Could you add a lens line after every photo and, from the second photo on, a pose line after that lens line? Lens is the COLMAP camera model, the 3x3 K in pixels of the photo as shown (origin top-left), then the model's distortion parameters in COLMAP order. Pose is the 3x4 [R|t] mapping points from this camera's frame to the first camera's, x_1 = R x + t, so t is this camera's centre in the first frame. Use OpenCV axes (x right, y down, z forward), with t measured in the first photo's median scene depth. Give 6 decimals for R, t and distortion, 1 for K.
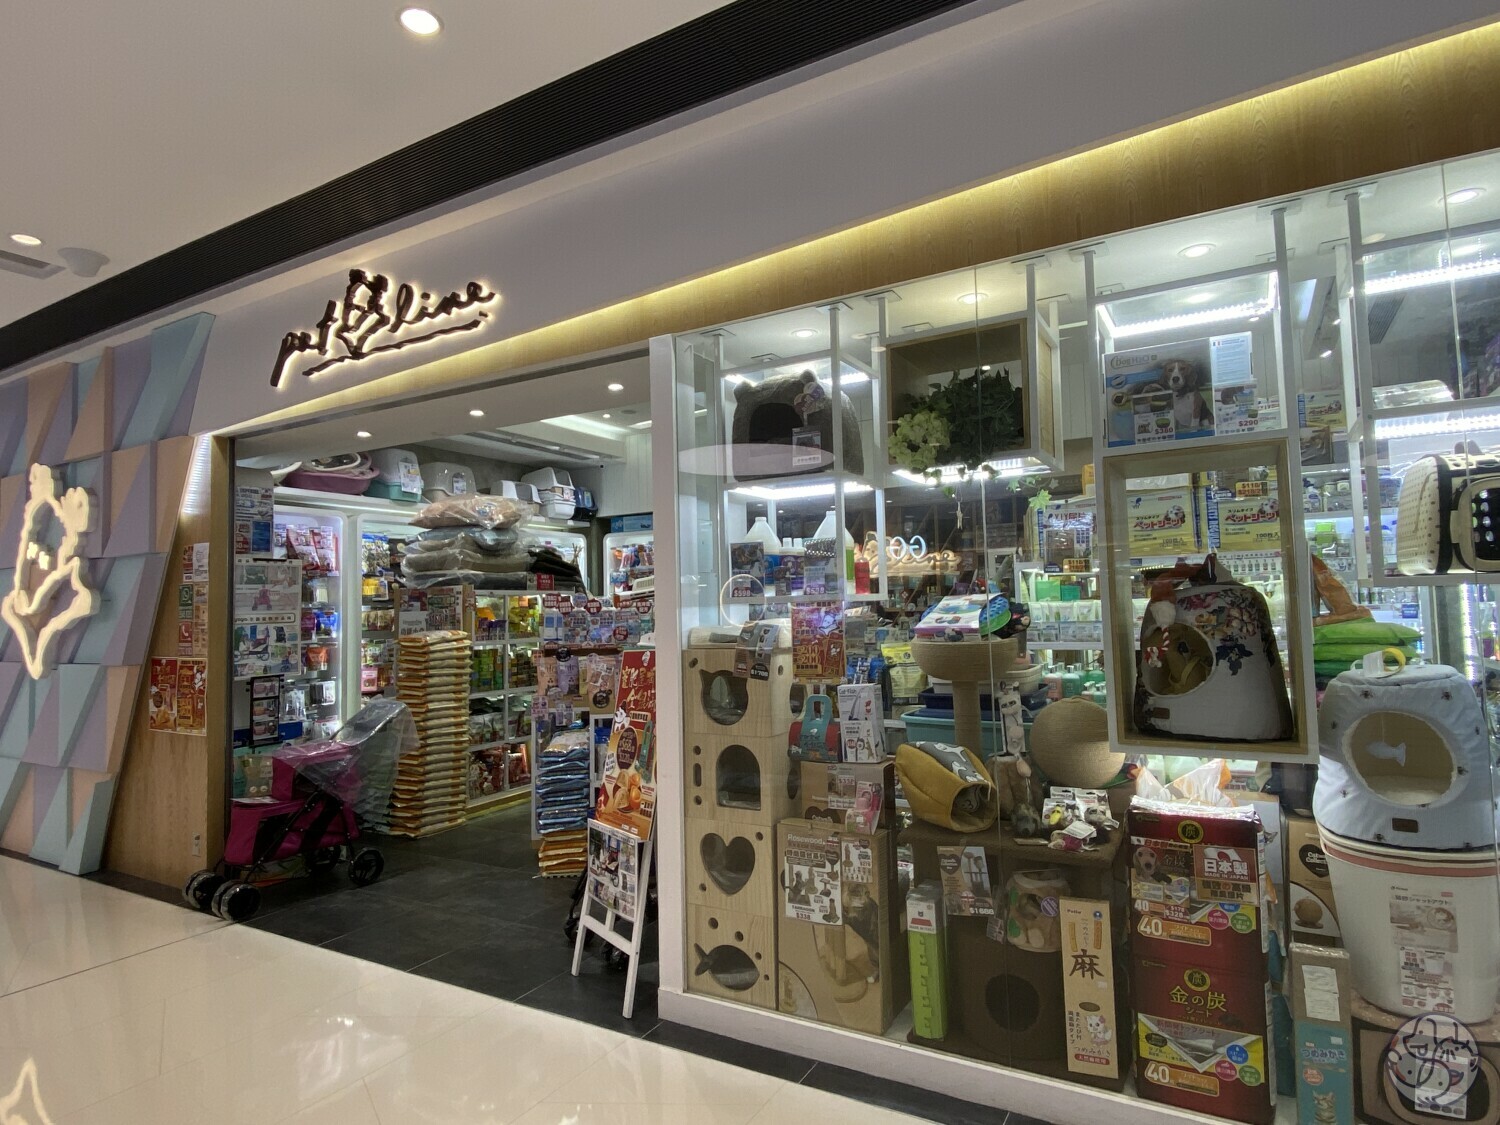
lens RADIAL K [[840.3, 0, 757.2], [0, 840.3, 554.2], [0, 0, 1]] dist [0.062105, -0.071250]
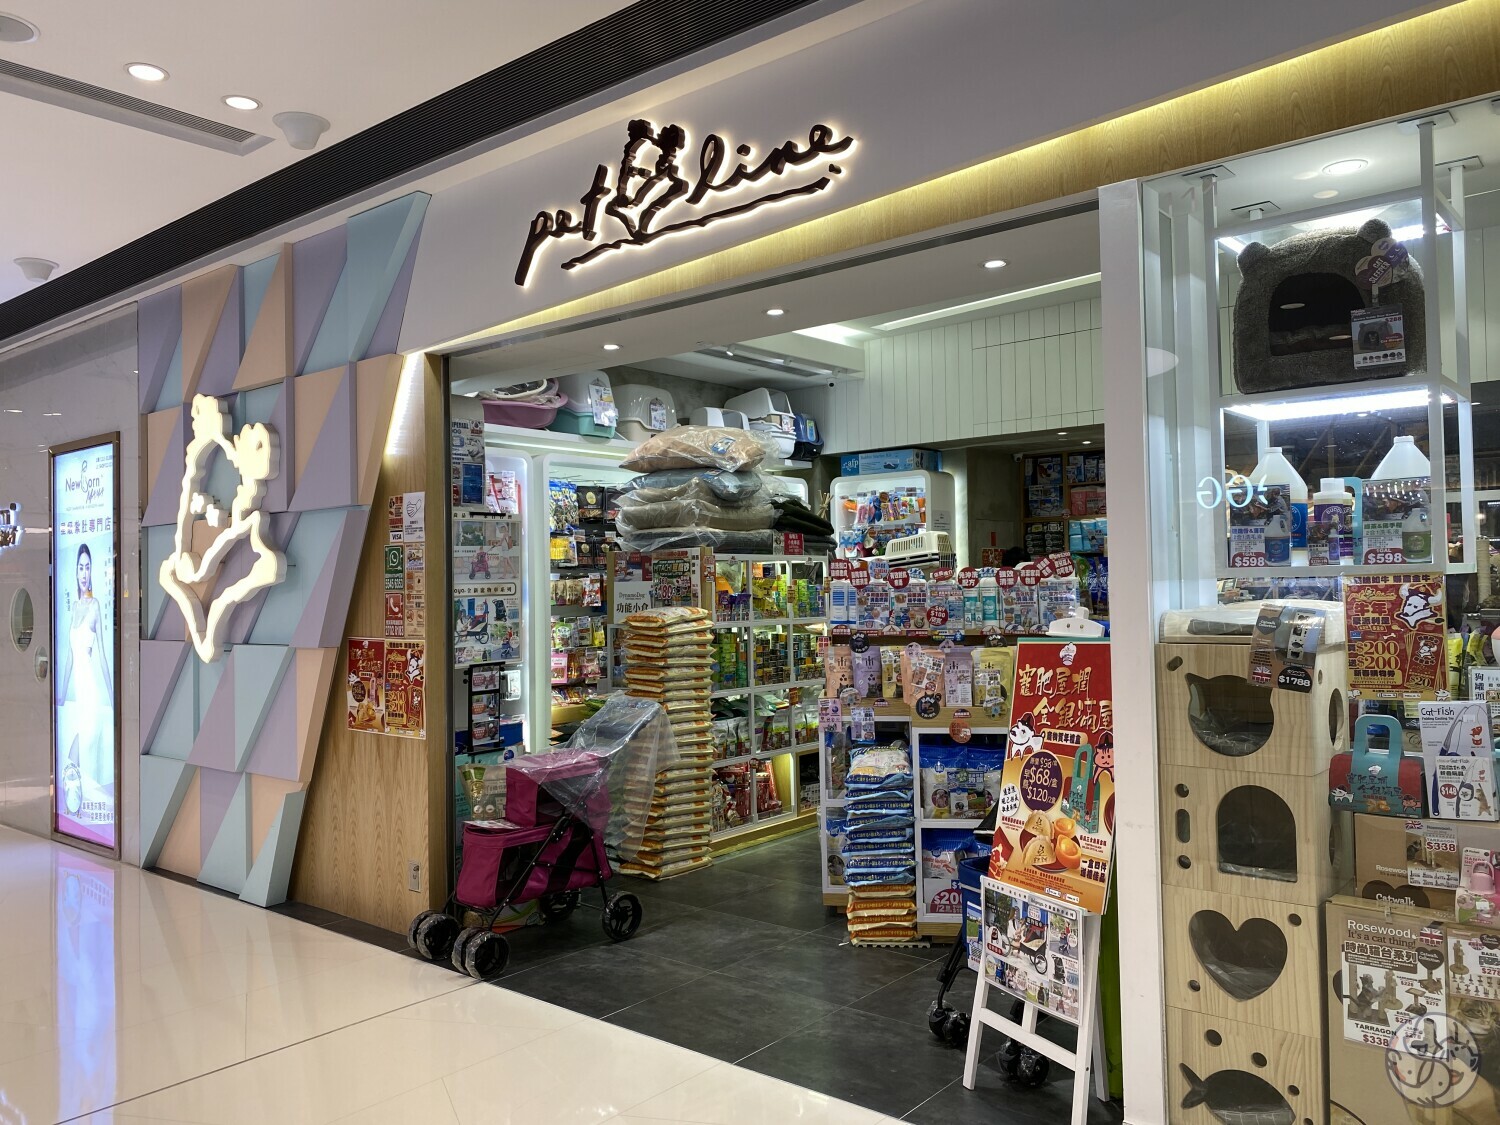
lens RADIAL K [[1137.3, 0, 757.4], [0, 1137.3, 544.8], [0, 0, 1]] dist [0.076553, -0.159988]
pose [[0.985930, 0.001890, -0.167148, -0.164754], [0.003970, 0.999389, 0.034721, -0.000356], [0.167111, -0.034896, 0.985320, 0.019999]]
